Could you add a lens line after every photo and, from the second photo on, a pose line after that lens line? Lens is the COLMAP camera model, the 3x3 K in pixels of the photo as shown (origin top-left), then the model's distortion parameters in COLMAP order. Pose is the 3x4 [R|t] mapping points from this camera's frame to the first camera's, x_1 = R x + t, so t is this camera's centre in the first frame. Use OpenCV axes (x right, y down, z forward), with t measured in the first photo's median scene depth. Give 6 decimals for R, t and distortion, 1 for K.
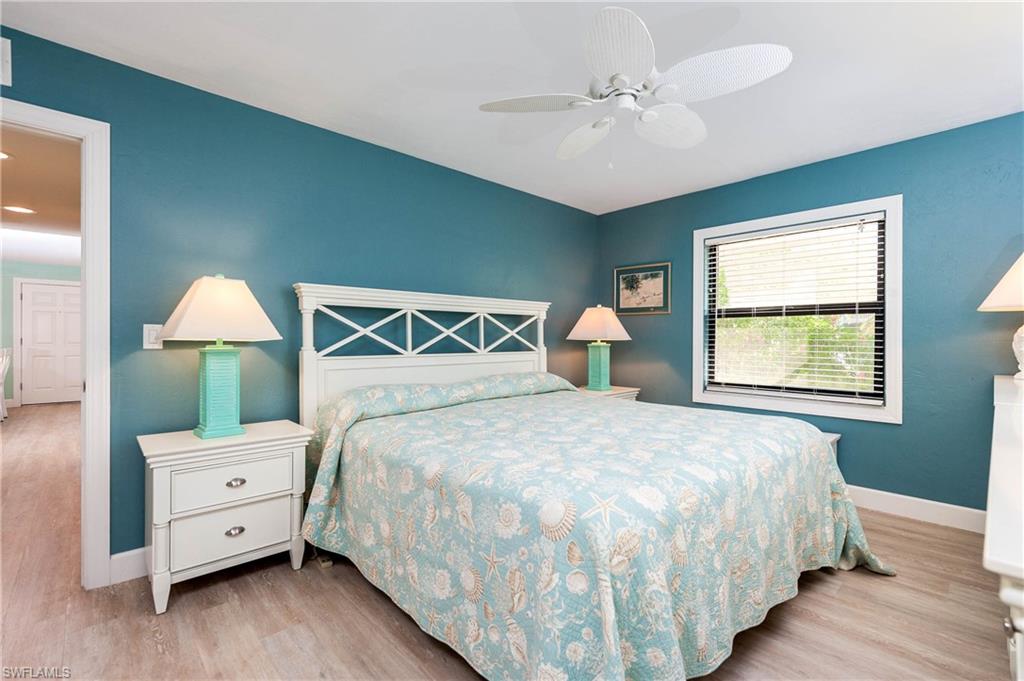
lens RADIAL K [[464.3, 0, 509.9], [0, 464.3, 342.1], [0, 0, 1]] dist [0.027699, 0.000404]
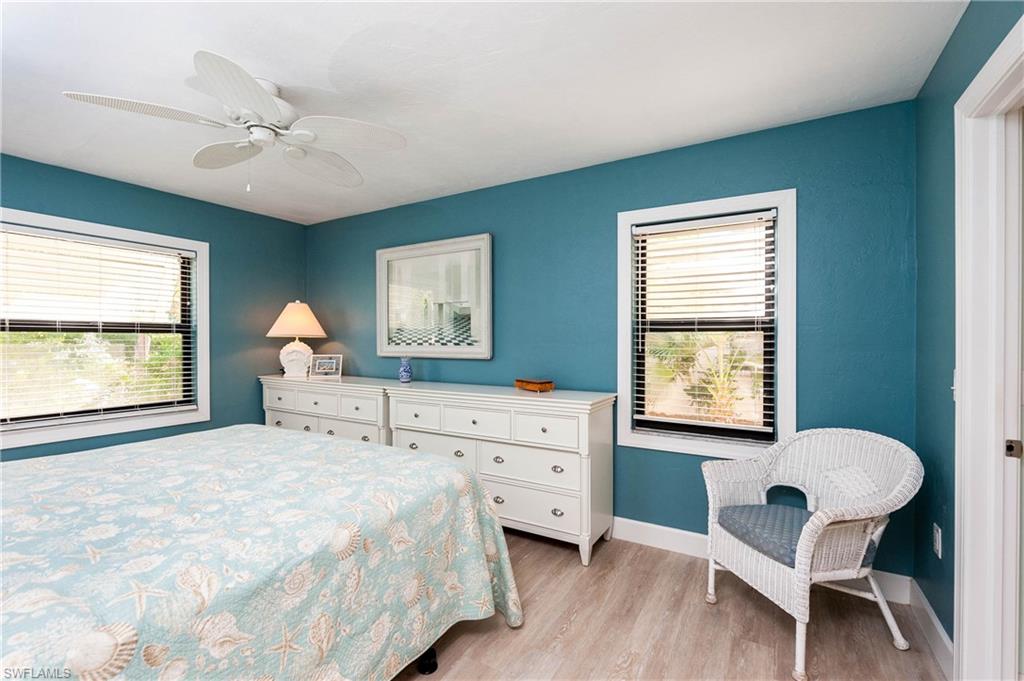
lens RADIAL K [[464.3, 0, 510.4], [0, 464.3, 332.3], [0, 0, 1]] dist [0.027699, 0.000404]
pose [[-0.264745, -0.007136, 0.964292, -1.110669], [0.020390, 0.999708, 0.012996, -0.115858], [-0.964103, 0.023103, -0.264522, 0.935048]]
